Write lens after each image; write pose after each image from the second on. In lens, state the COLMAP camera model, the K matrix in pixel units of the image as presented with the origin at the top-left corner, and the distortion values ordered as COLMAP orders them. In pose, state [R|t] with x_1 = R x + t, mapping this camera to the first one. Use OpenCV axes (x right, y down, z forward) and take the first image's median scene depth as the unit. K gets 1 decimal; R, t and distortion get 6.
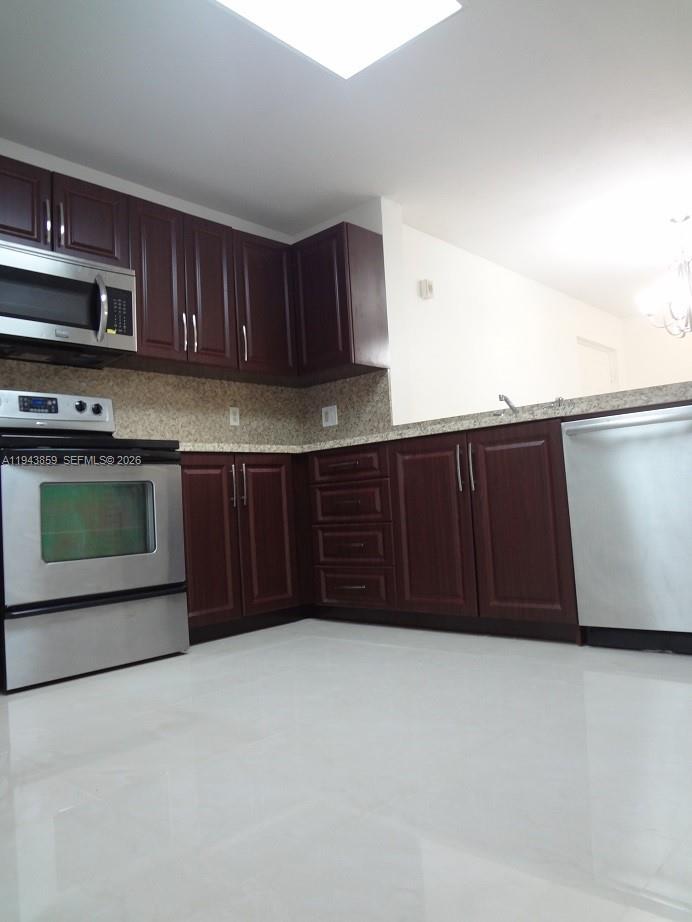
lens RADIAL K [[688.2, 0, 339.9], [0, 688.2, 459.3], [0, 0, 1]] dist [-0.060984, 0.014026]
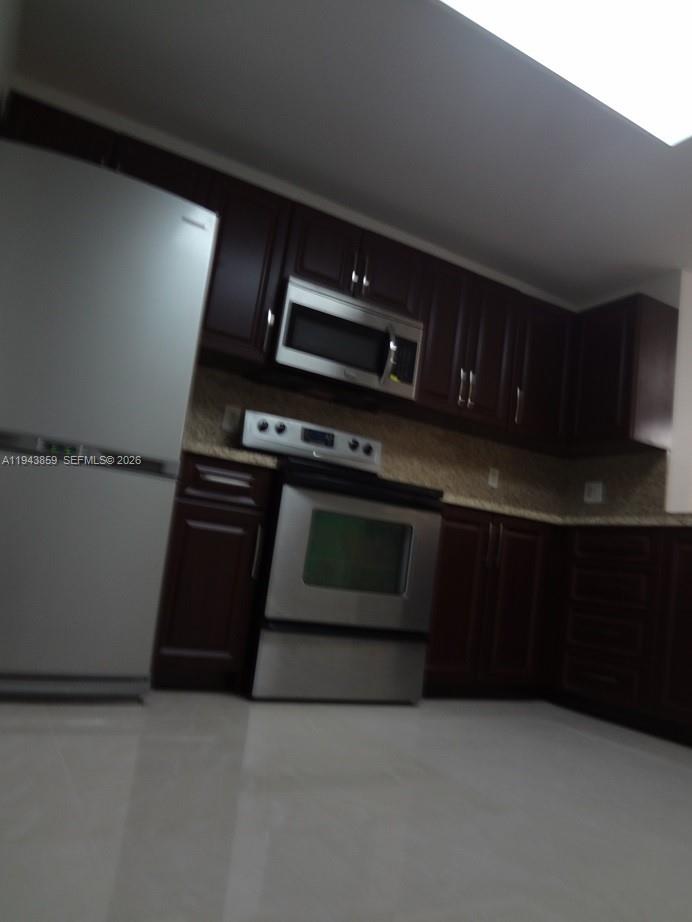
lens RADIAL K [[688.2, 0, 339.9], [0, 688.2, 459.3], [0, 0, 1]] dist [-0.060984, 0.014026]
pose [[0.933004, 0.136248, -0.333078, -0.039141], [-0.167017, 0.983782, -0.065416, 0.014946], [0.318763, 0.116663, 0.940627, -0.000192]]
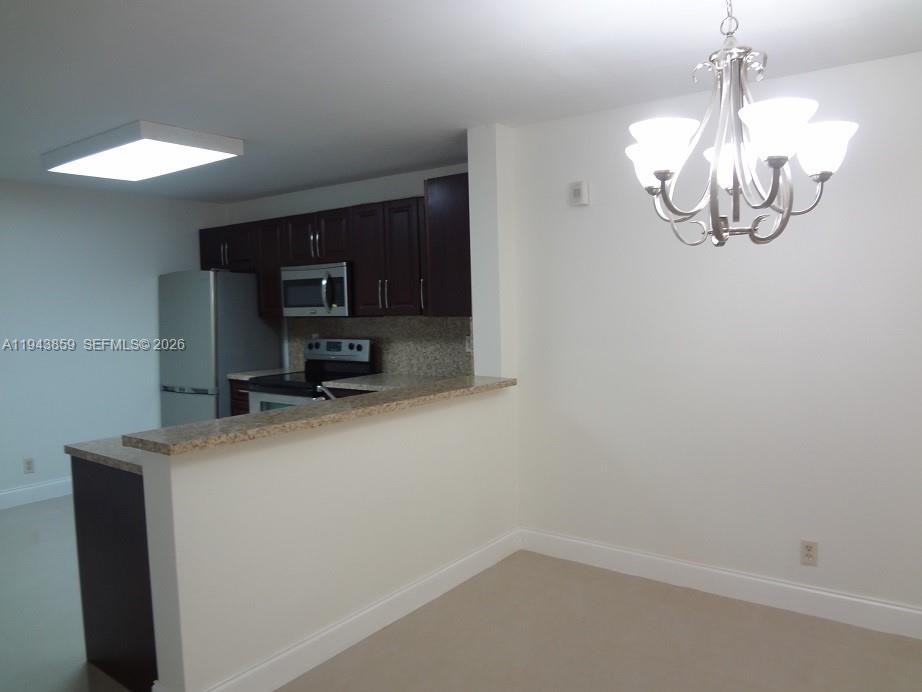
lens RADIAL K [[688.2, 0, 457.0], [0, 688.2, 345.5], [0, 0, 1]] dist [-0.060984, 0.014026]
pose [[0.102463, 0.118111, -0.987700, 1.135755], [0.086421, 0.988115, 0.127126, -0.237200], [0.990976, -0.098384, 0.091038, 0.970846]]
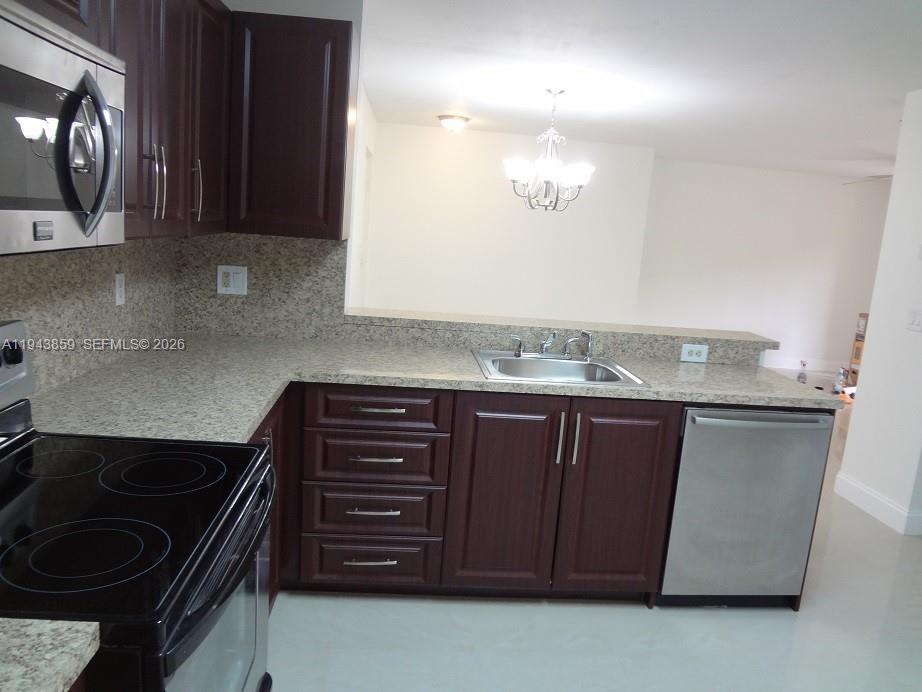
lens RADIAL K [[684.3, 0, 461.0], [0, 684.3, 361.5], [0, 0, 1]] dist [-0.079689, 0.002693]
pose [[0.673262, -0.039591, 0.738343, -0.429758], [-0.161554, 0.966562, 0.199143, -0.183918], [-0.721539, -0.253358, 0.644354, 0.443976]]
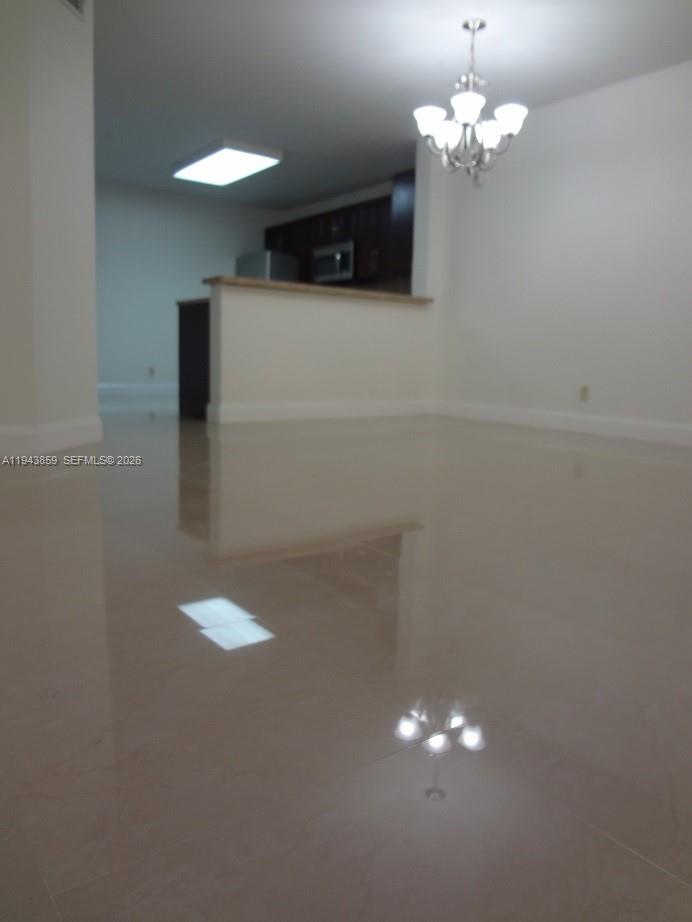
lens RADIAL K [[667.4, 0, 343.1], [0, 667.4, 482.0], [0, 0, 1]] dist [-0.086511, 0.009745]
pose [[-0.179930, 0.231478, -0.956056, 1.776670], [0.049461, 0.972818, 0.226228, 0.004227], [0.982435, -0.006583, -0.186488, 1.225171]]
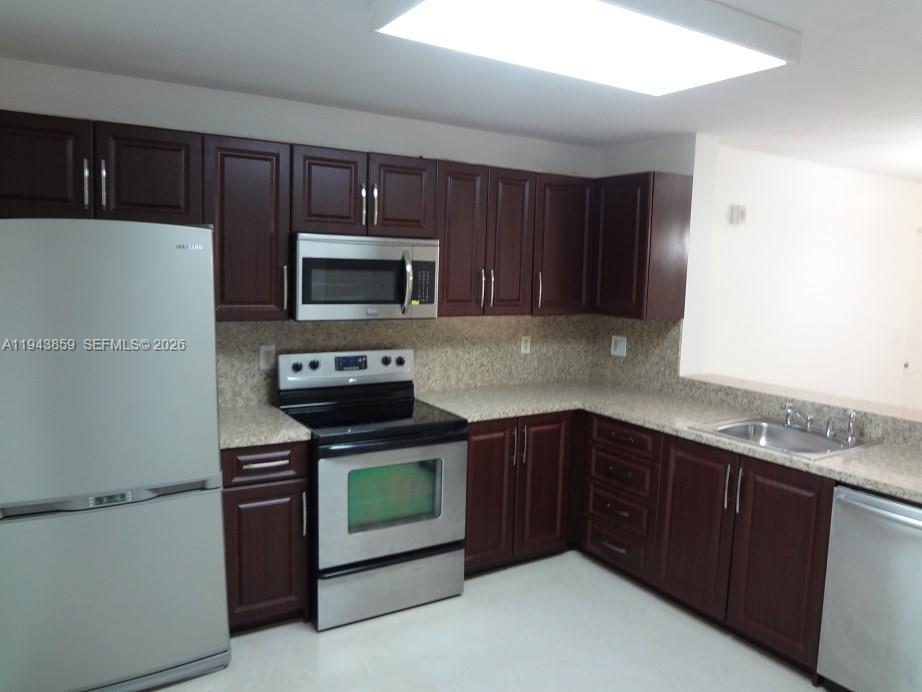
lens RADIAL K [[687.2, 0, 455.1], [0, 687.2, 345.2], [0, 0, 1]] dist [-0.065002, 0.027415]
pose [[0.959711, 0.113430, -0.257076, 0.015334], [-0.062517, 0.978164, 0.198208, -0.294382], [0.273946, -0.174151, 0.945846, -0.032178]]
